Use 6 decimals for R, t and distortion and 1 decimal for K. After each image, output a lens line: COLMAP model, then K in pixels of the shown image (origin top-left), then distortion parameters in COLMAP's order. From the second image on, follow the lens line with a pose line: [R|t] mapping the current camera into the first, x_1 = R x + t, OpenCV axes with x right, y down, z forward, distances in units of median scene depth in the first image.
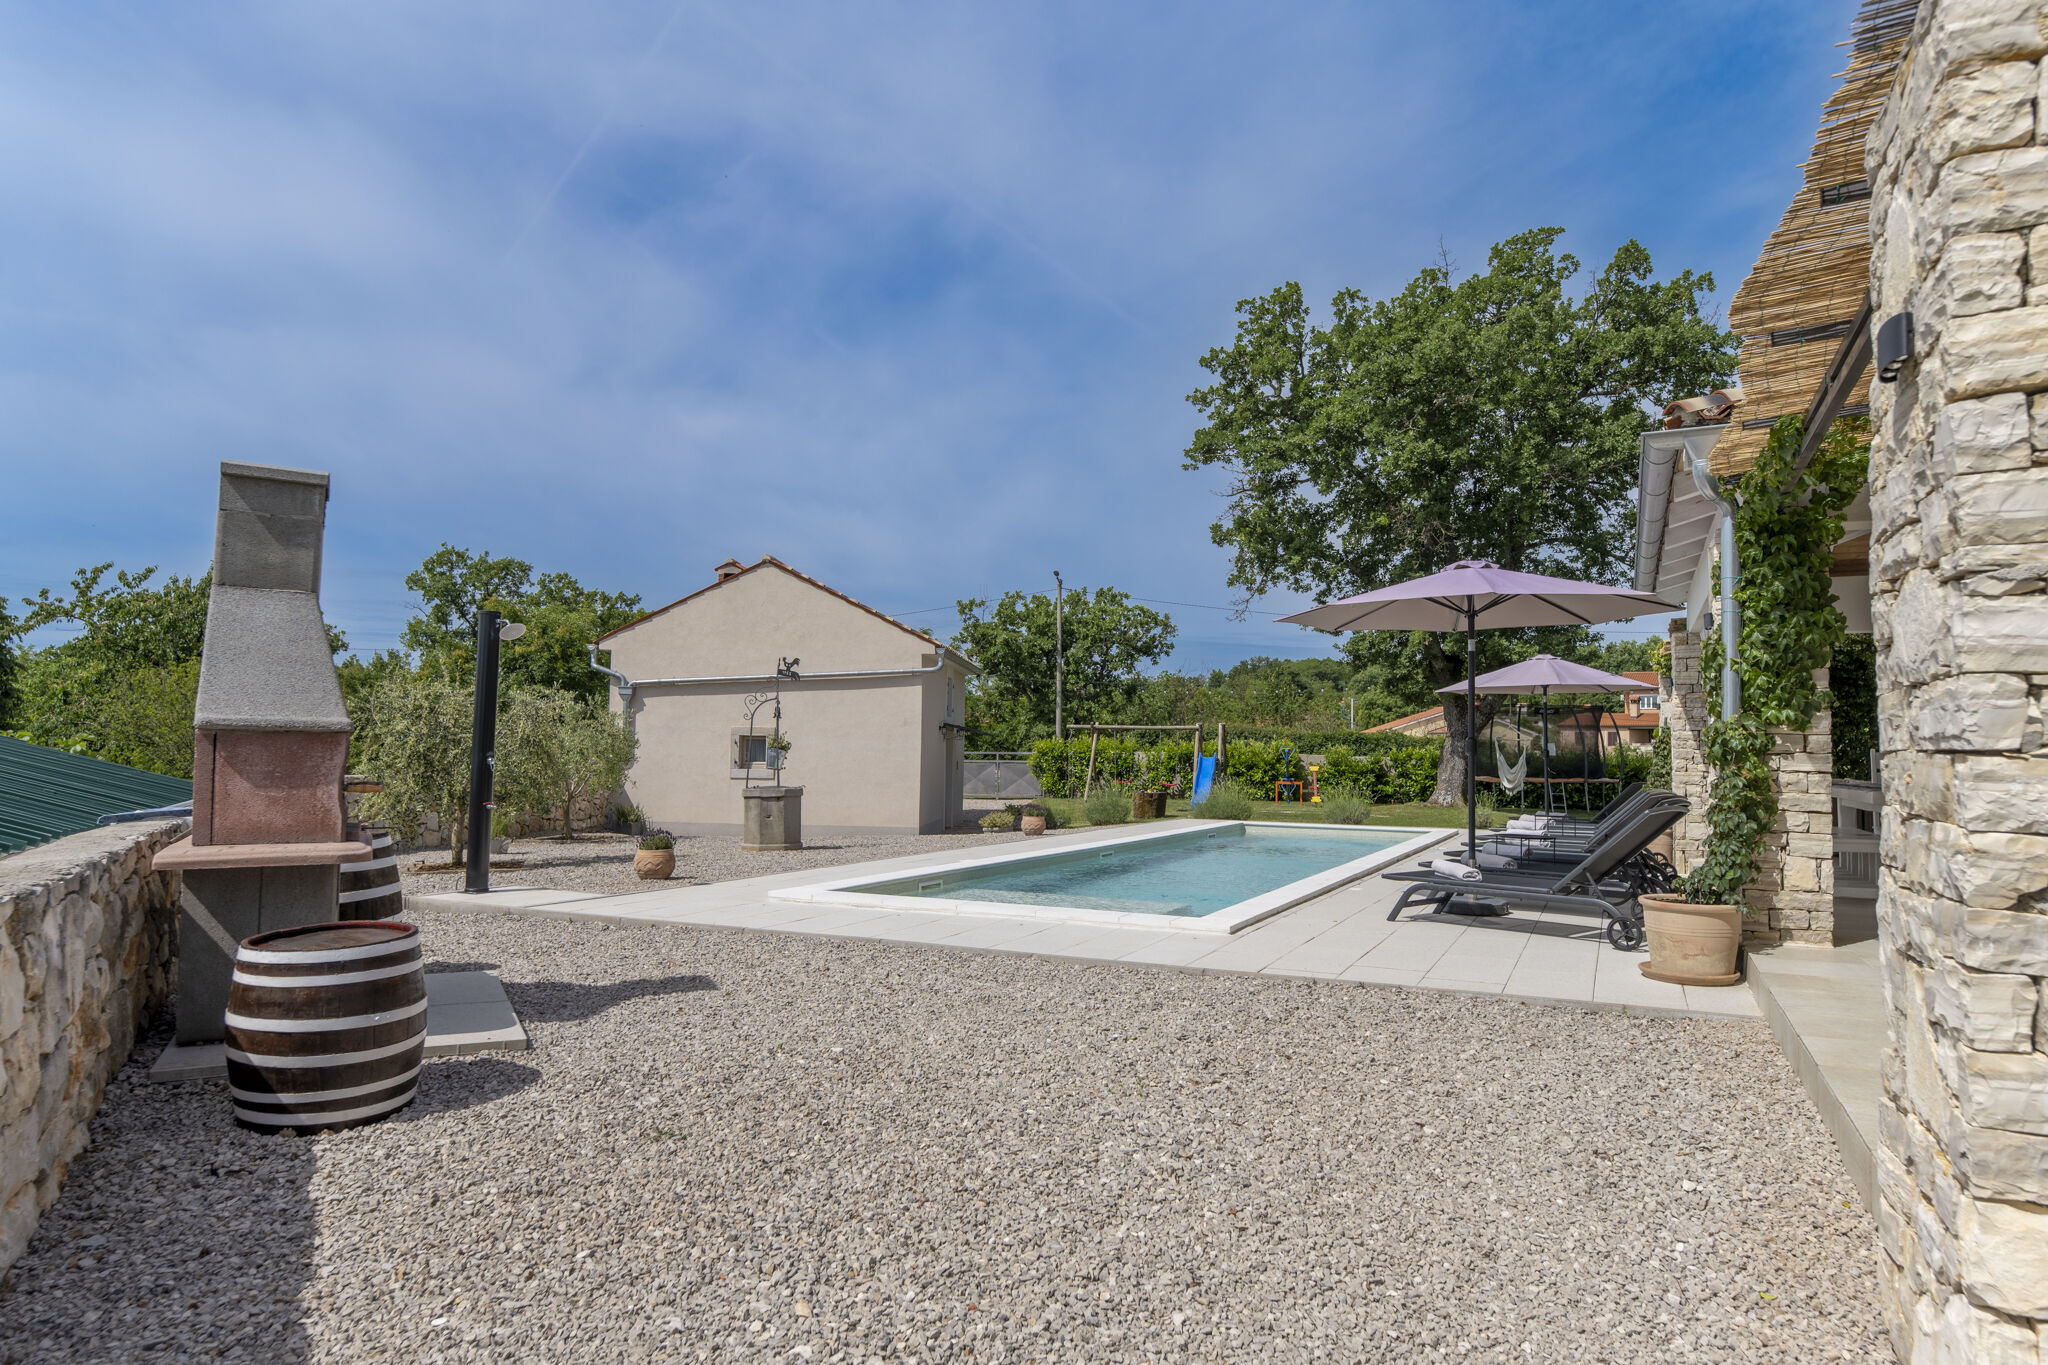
lens RADIAL K [[1290.4, 0, 1023.2], [0, 1290.4, 681.4], [0, 0, 1]] dist [0.003030, 0.001859]
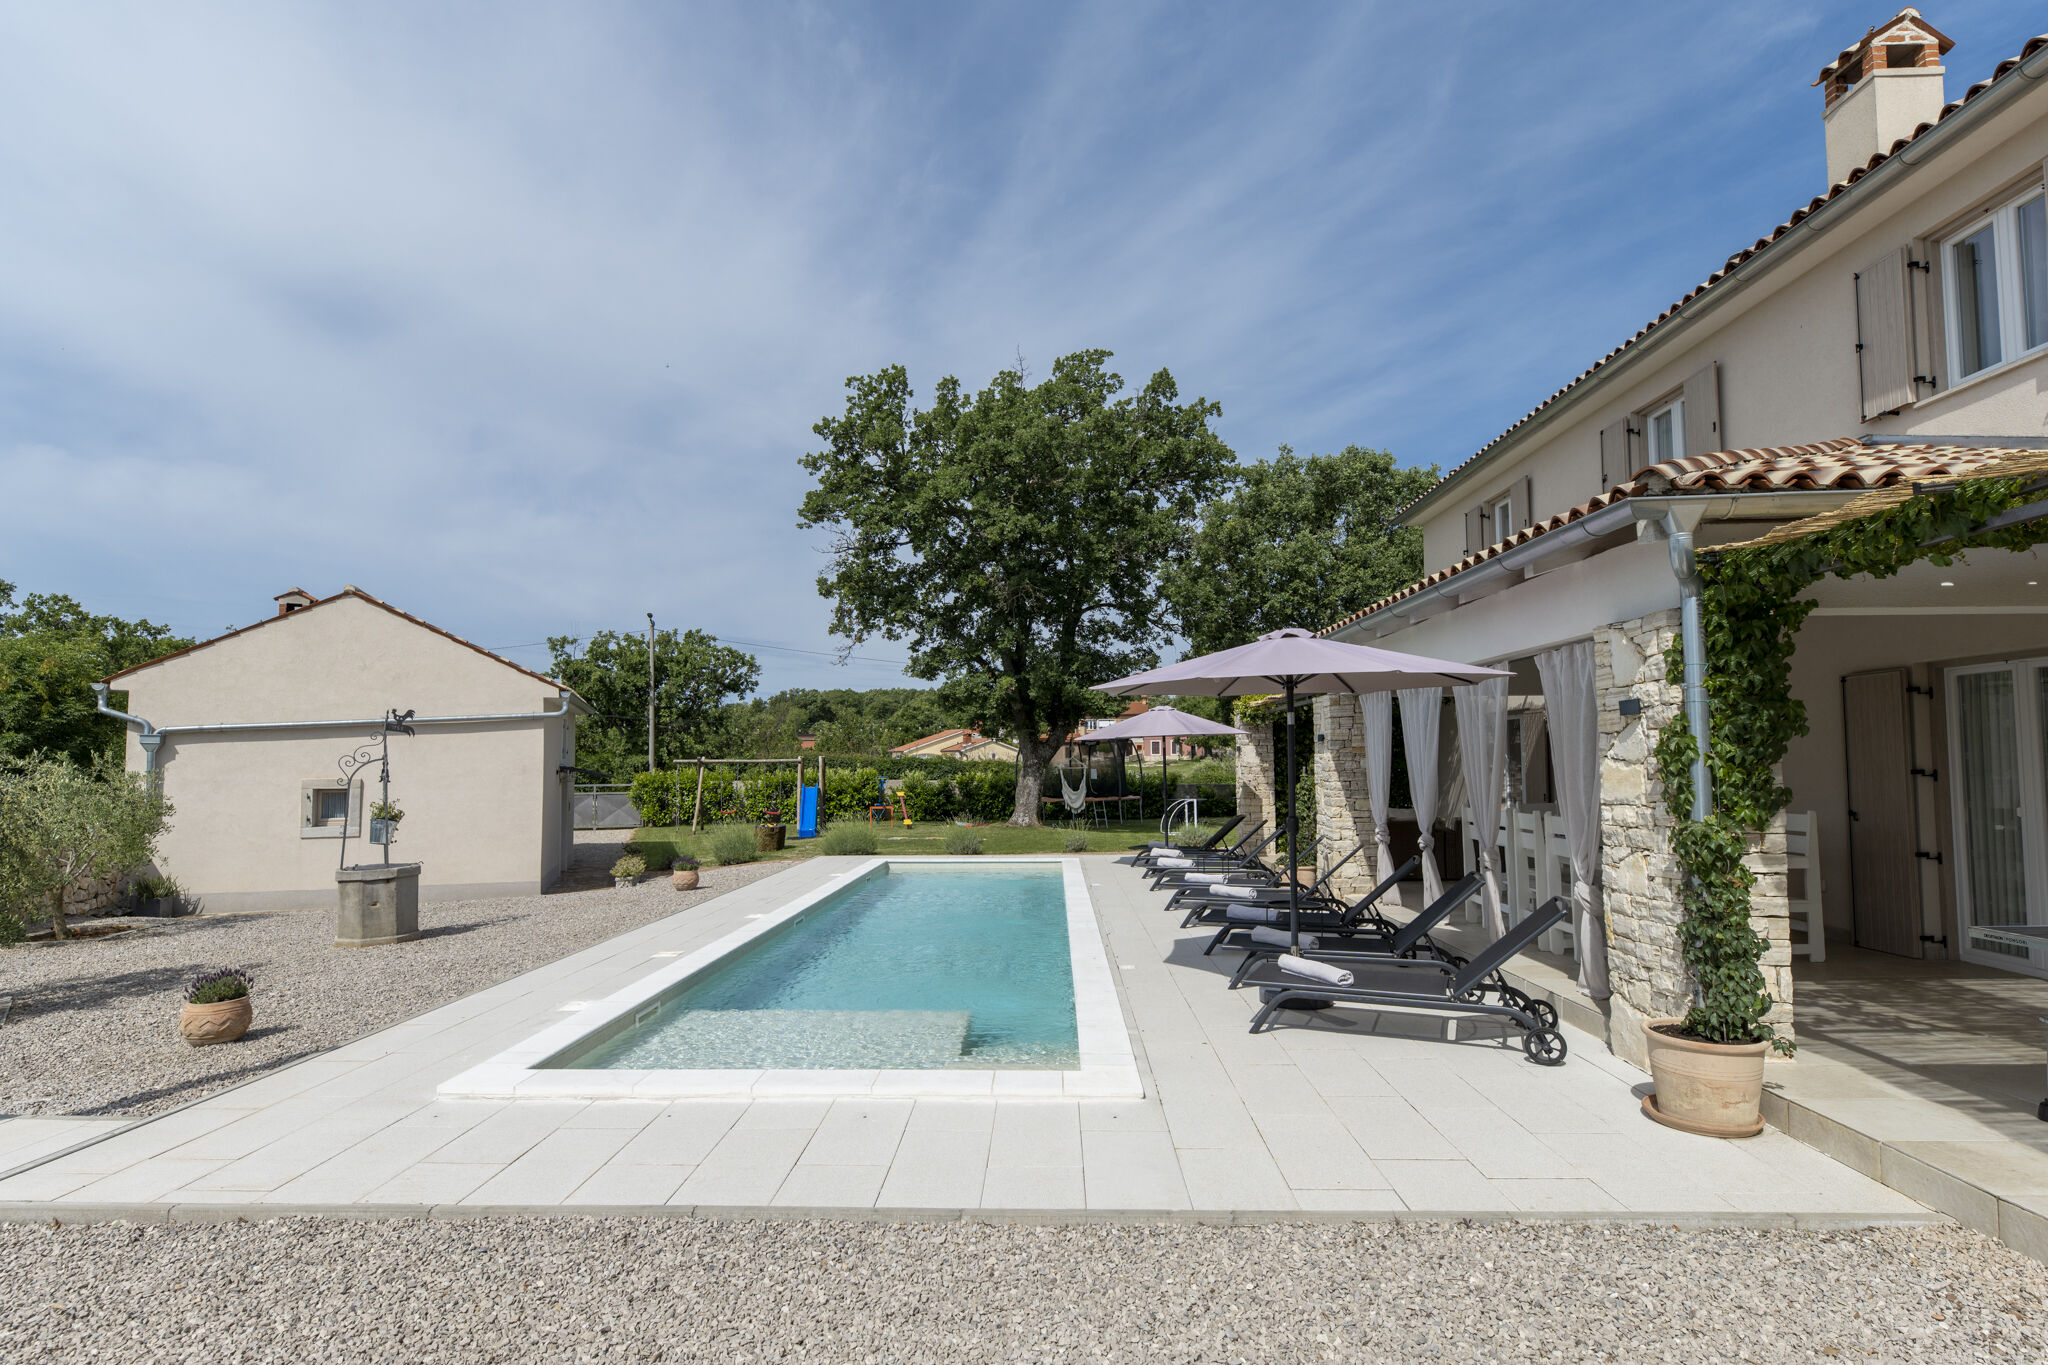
lens RADIAL K [[1014.1, 0, 1023.2], [0, 1014.1, 704.8], [0, 0, 1]] dist [0.003382, -0.002161]
pose [[0.914658, 0.001074, 0.404228, -0.048501], [-0.001103, 0.999999, -0.000161, -0.013650], [-0.404227, -0.000299, 0.914658, 0.144241]]
